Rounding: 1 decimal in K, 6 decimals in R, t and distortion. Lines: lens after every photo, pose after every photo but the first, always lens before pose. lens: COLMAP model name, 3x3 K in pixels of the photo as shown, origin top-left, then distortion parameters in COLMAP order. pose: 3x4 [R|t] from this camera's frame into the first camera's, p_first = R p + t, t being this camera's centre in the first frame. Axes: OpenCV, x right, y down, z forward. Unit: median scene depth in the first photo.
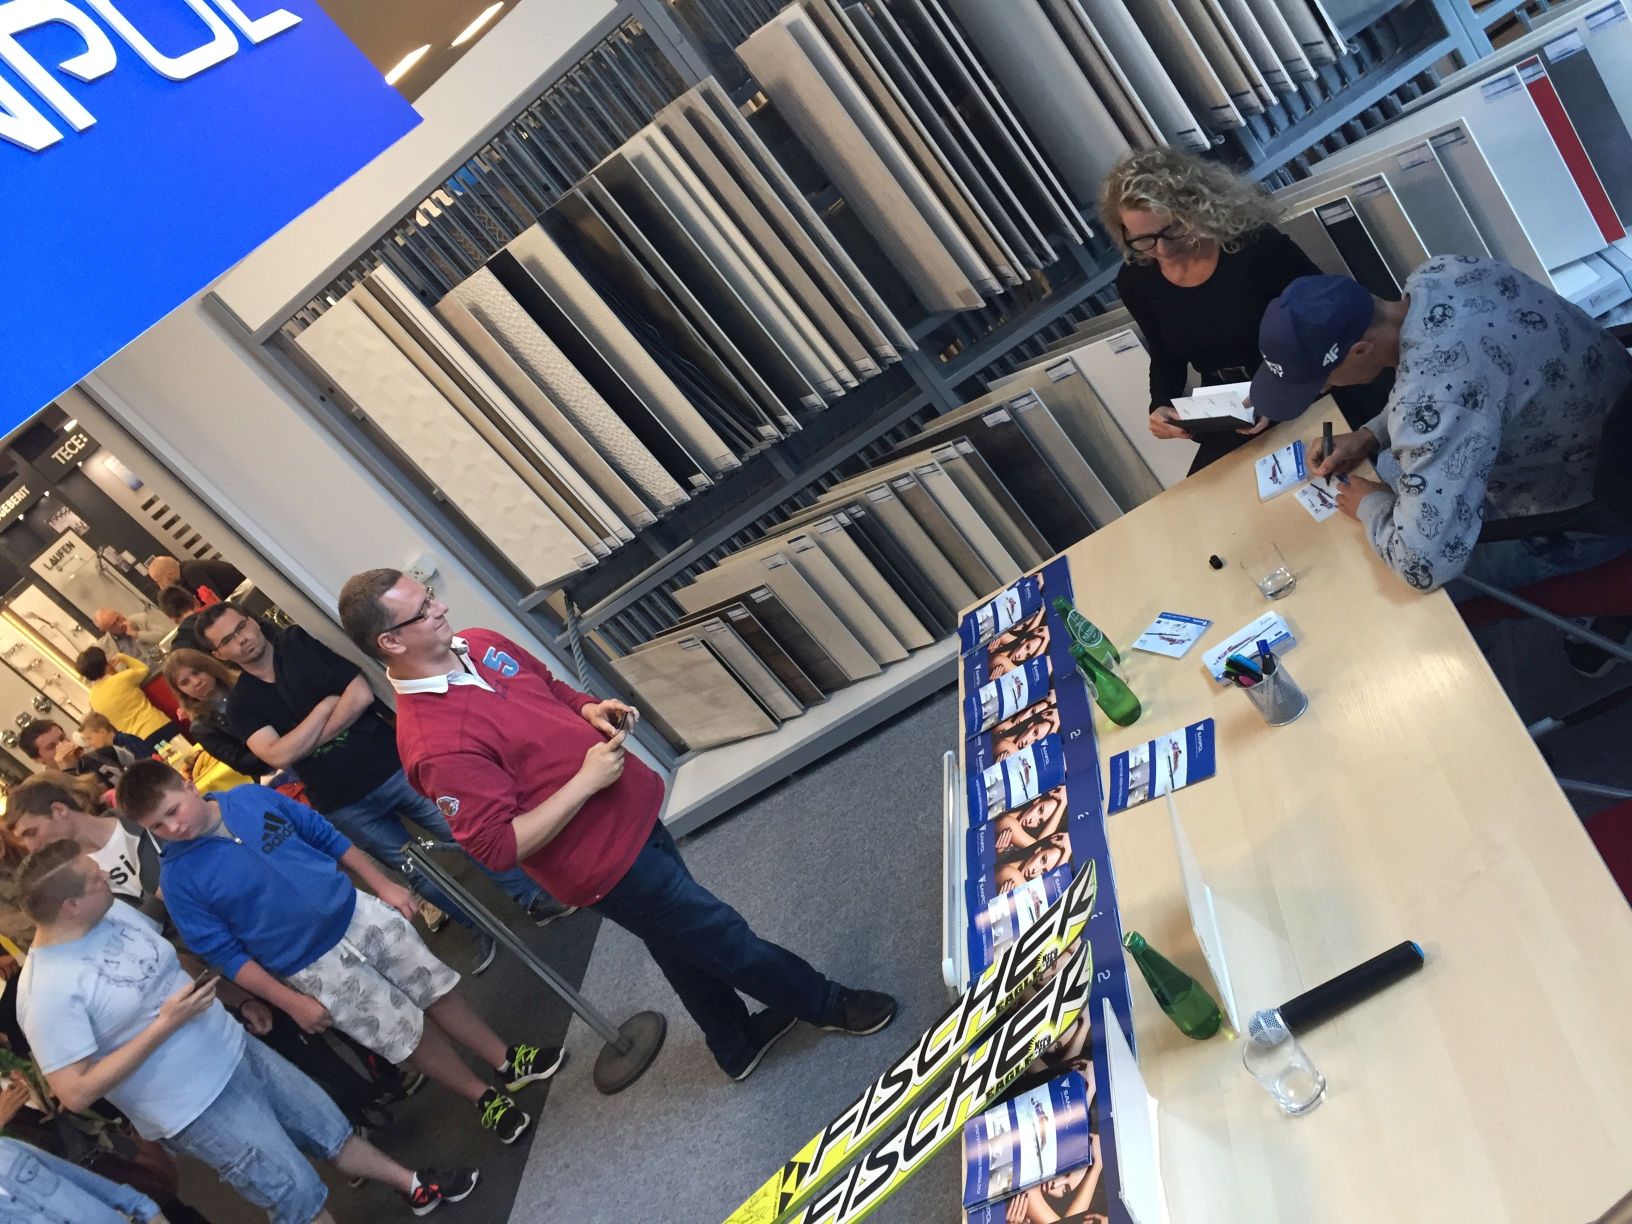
lens RADIAL K [[1397.1, 0, 808.7], [0, 1397.1, 611.9], [0, 0, 1]] dist [0.083248, -0.112404]
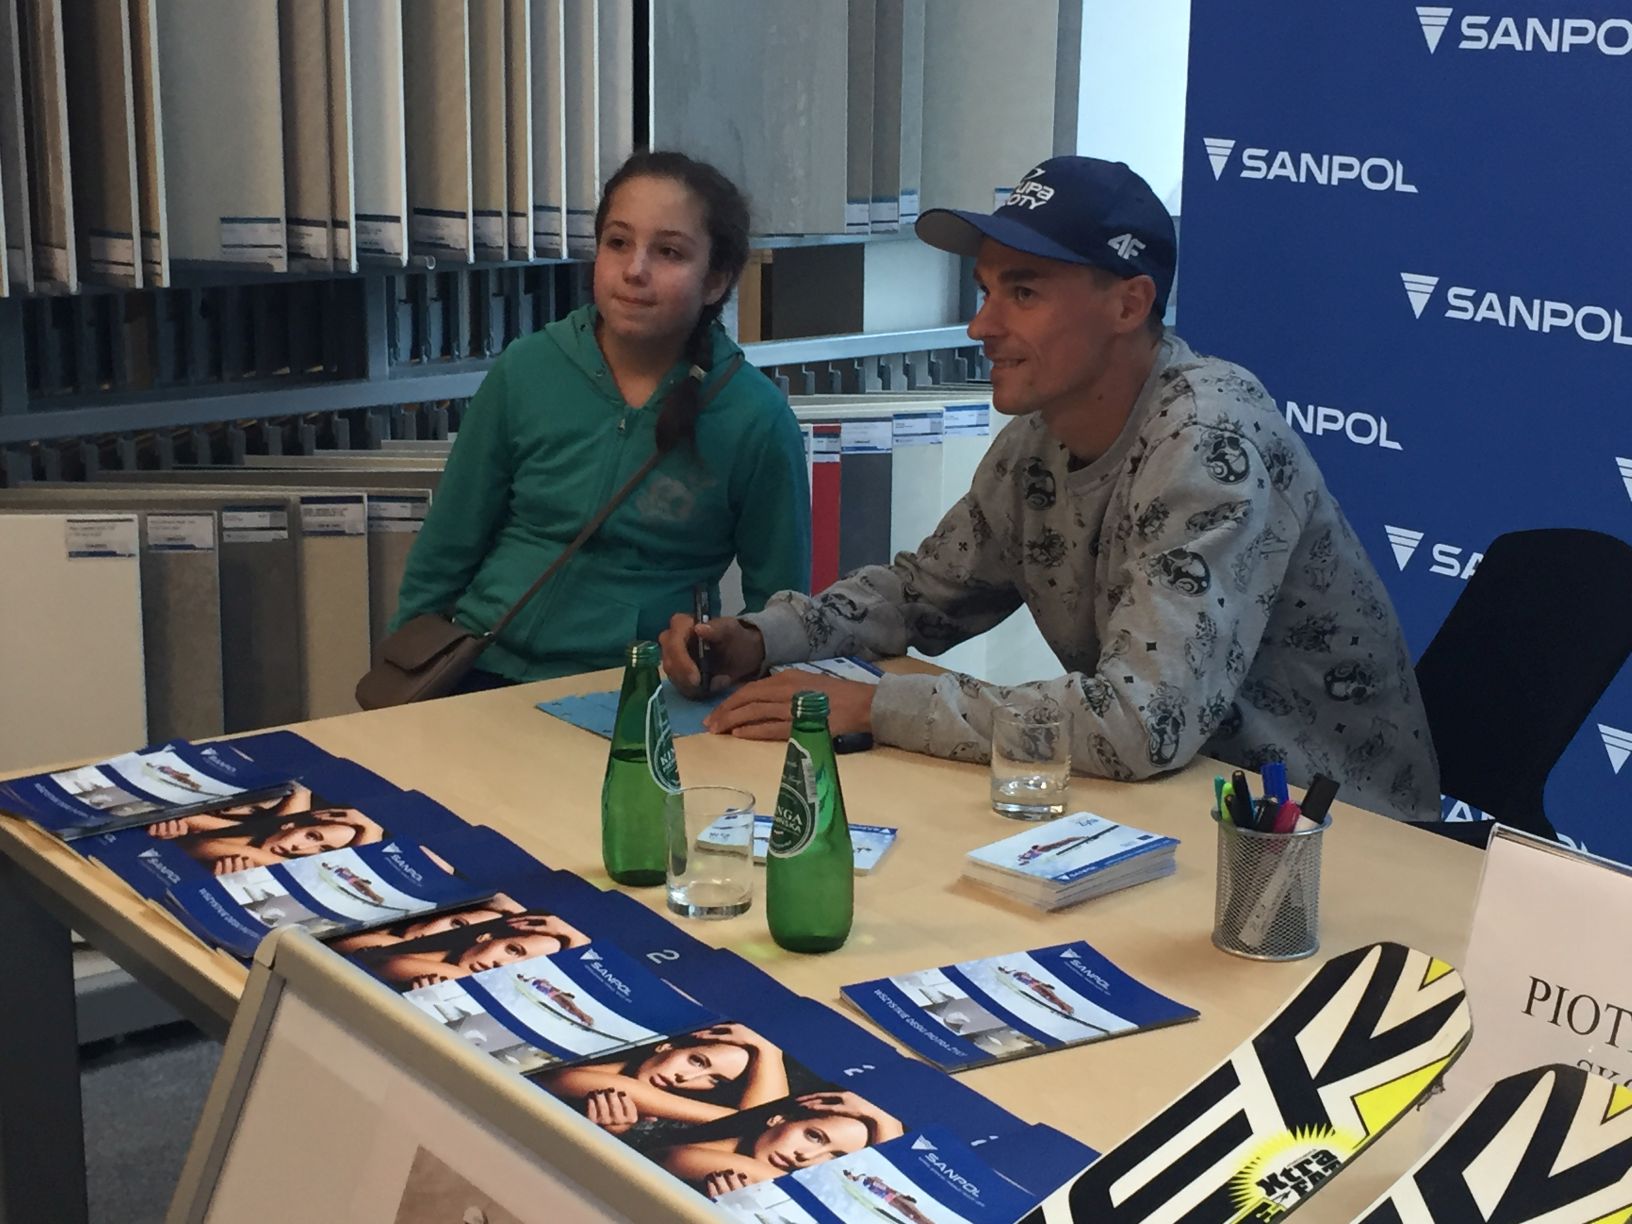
lens RADIAL K [[2638.8, 0, 792.3], [0, 2638.8, 611.4], [0, 0, 1]] dist [0.048390, 0.087807]
pose [[0.571170, 0.476409, 0.668430, -0.315674], [-0.092905, 0.846621, -0.524024, 0.388175], [-0.815557, 0.237206, 0.527826, 0.598524]]
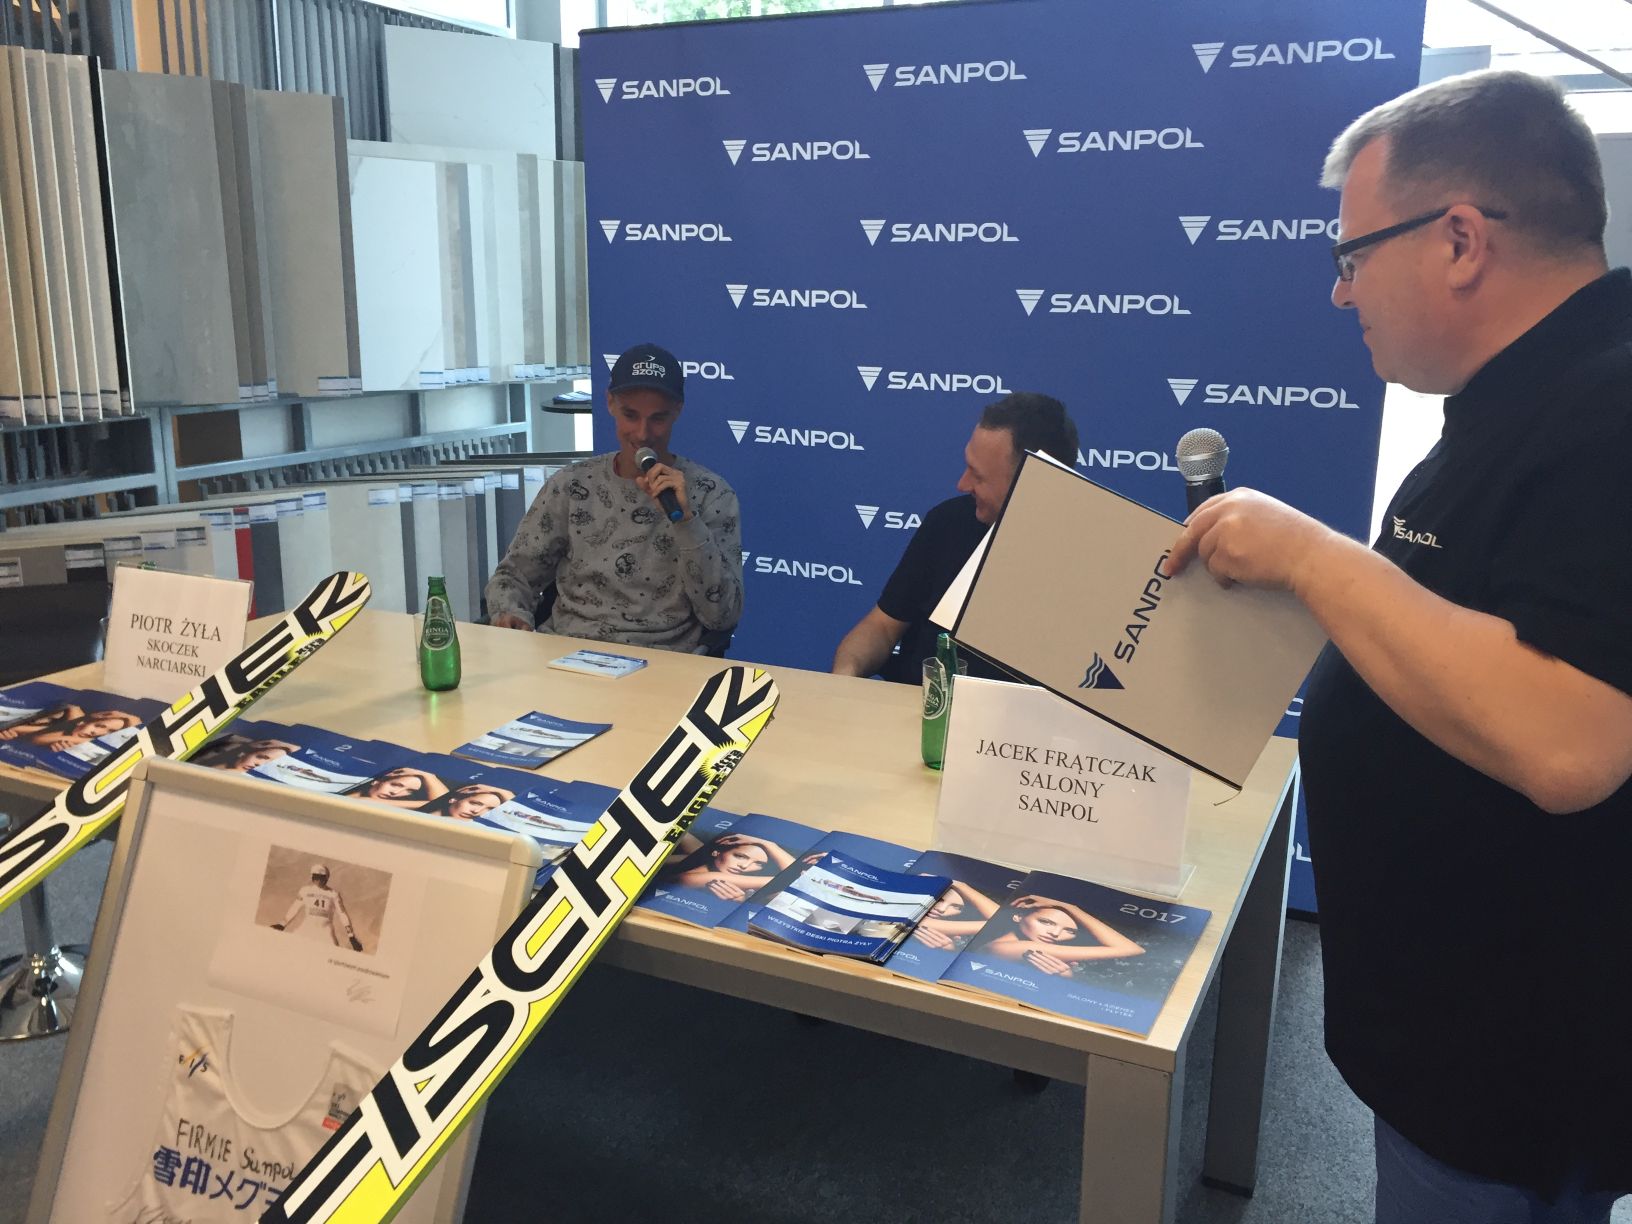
lens RADIAL K [[1397.1, 0, 808.7], [0, 1397.1, 611.9], [0, 0, 1]] dist [0.083248, -0.112404]
pose [[0.246466, 0.428694, 0.869181, -0.443442], [0.253143, 0.837236, -0.484720, 0.466233], [-0.935507, 0.339494, 0.097829, 0.695606]]
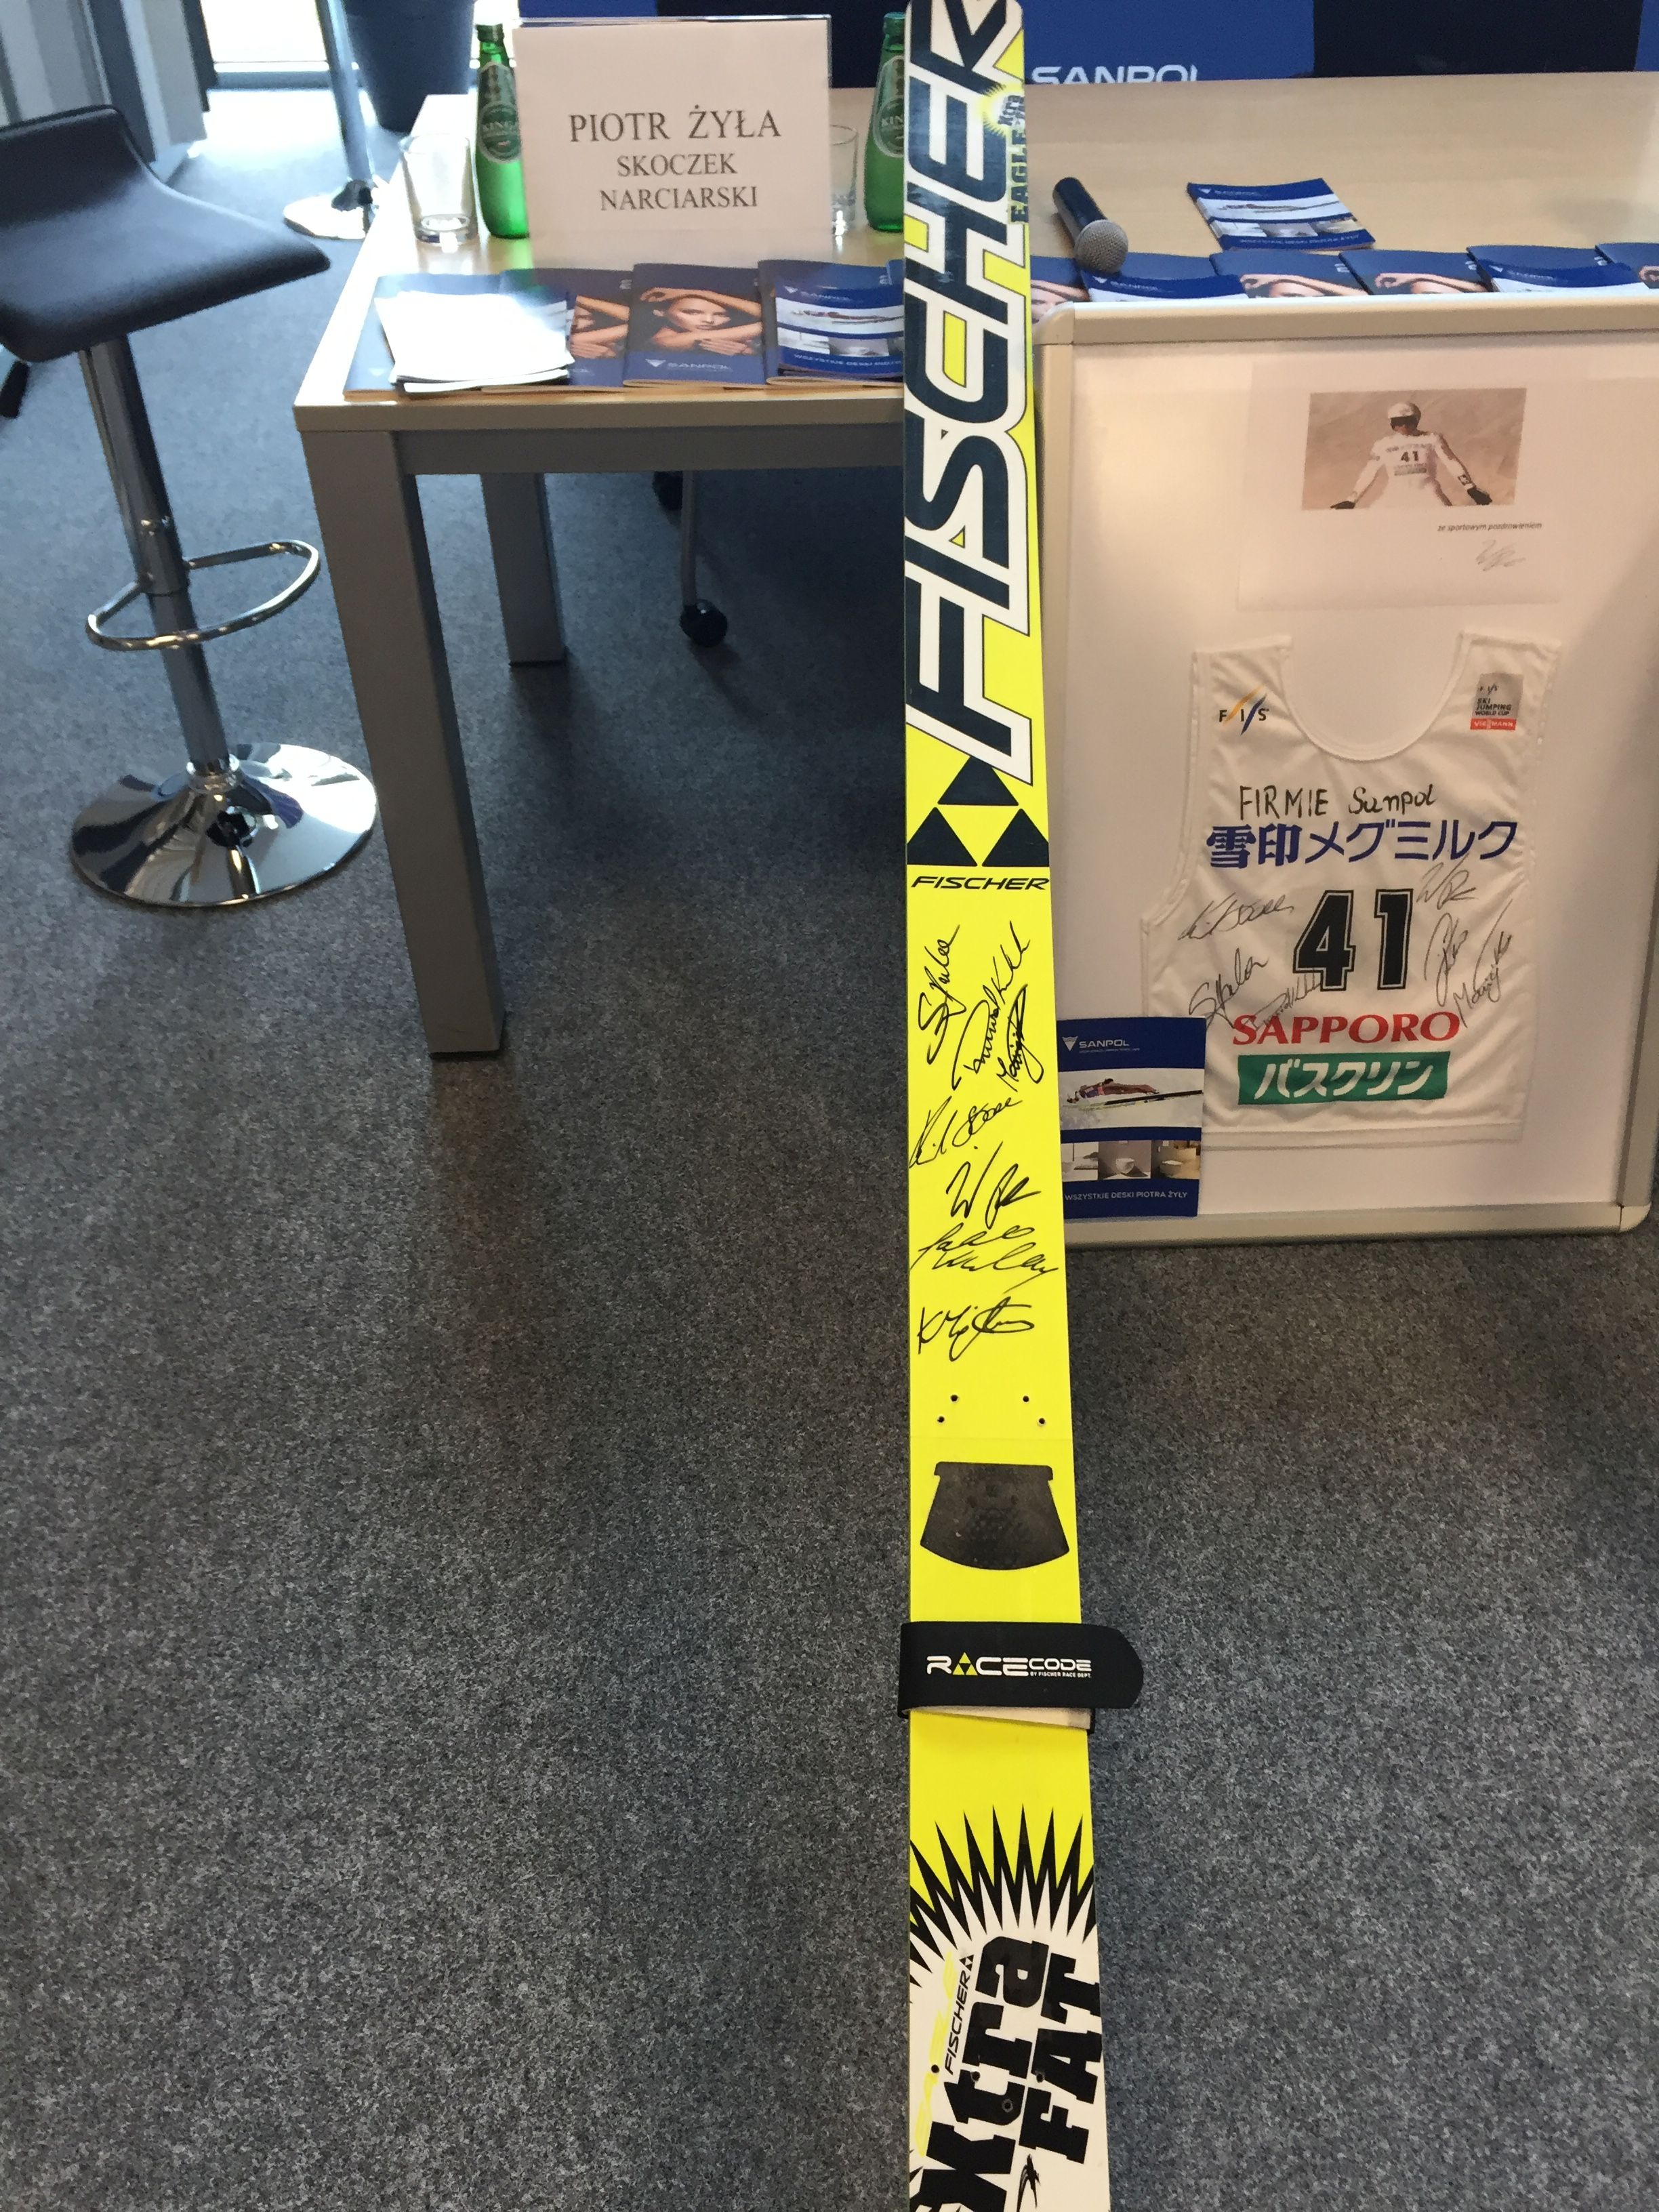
lens RADIAL K [[1893.6, 0, 829.5], [0, 1893.6, 1106.0], [0, 0, 1]] dist [0.083248, -0.112404]
pose [[-0.124599, -0.052642, 0.990810, -0.505696], [0.549034, 0.828120, 0.113042, 0.211270], [-0.826460, 0.558073, -0.074281, 1.338675]]
